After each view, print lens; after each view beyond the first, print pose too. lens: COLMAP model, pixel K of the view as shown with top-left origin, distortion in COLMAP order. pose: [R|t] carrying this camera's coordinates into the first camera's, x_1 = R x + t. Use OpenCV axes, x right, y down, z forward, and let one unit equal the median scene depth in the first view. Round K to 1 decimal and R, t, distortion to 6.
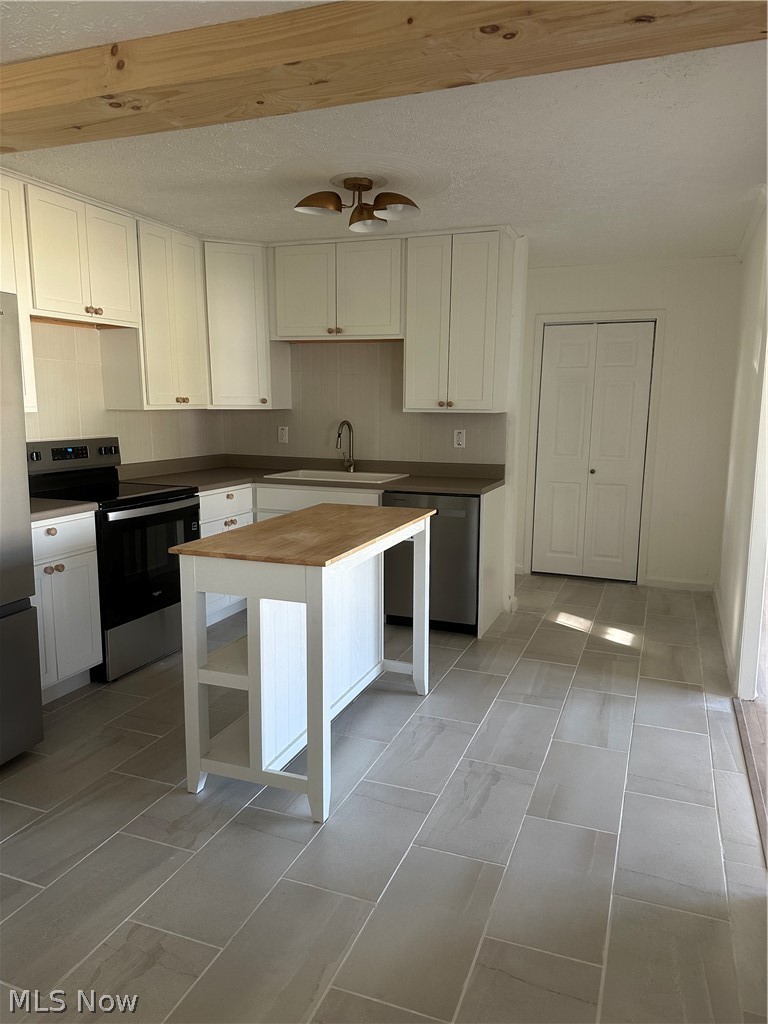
lens RADIAL K [[726.5, 0, 382.1], [0, 726.5, 513.4], [0, 0, 1]] dist [0.056843, -0.069826]
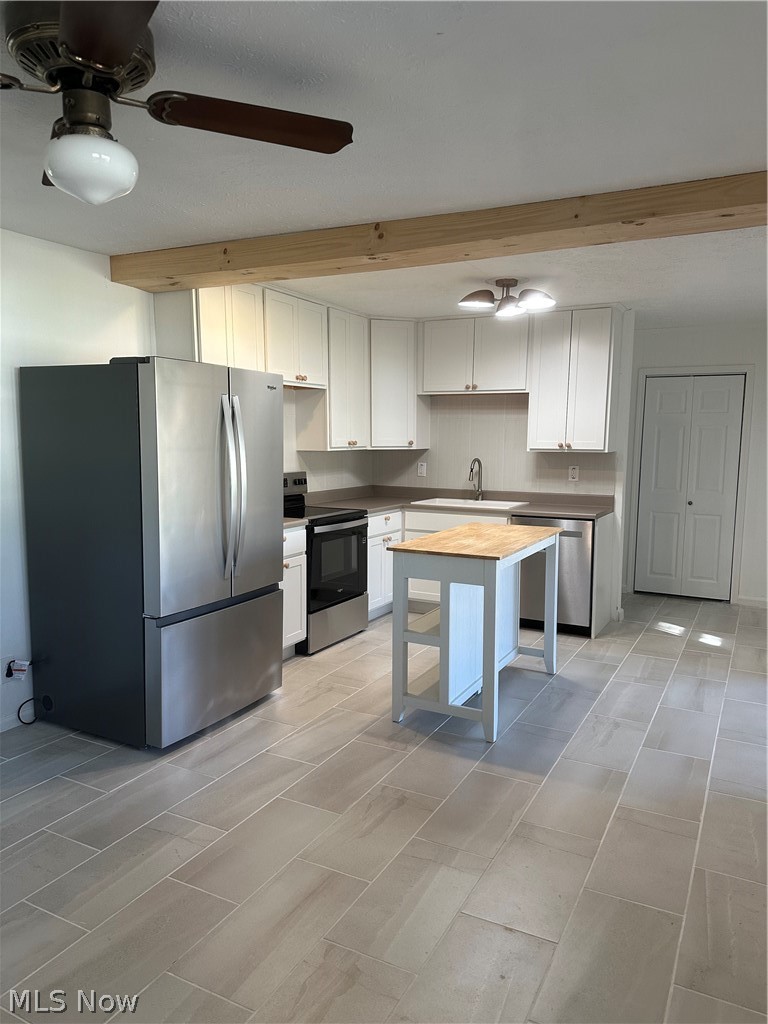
lens RADIAL K [[726.5, 0, 382.8], [0, 726.5, 517.1], [0, 0, 1]] dist [0.056843, -0.069826]
pose [[0.993602, 0.013154, -0.112170, -0.097366], [-0.018110, 0.998899, -0.043279, 0.035950], [0.111477, 0.045033, 0.992746, -0.311335]]
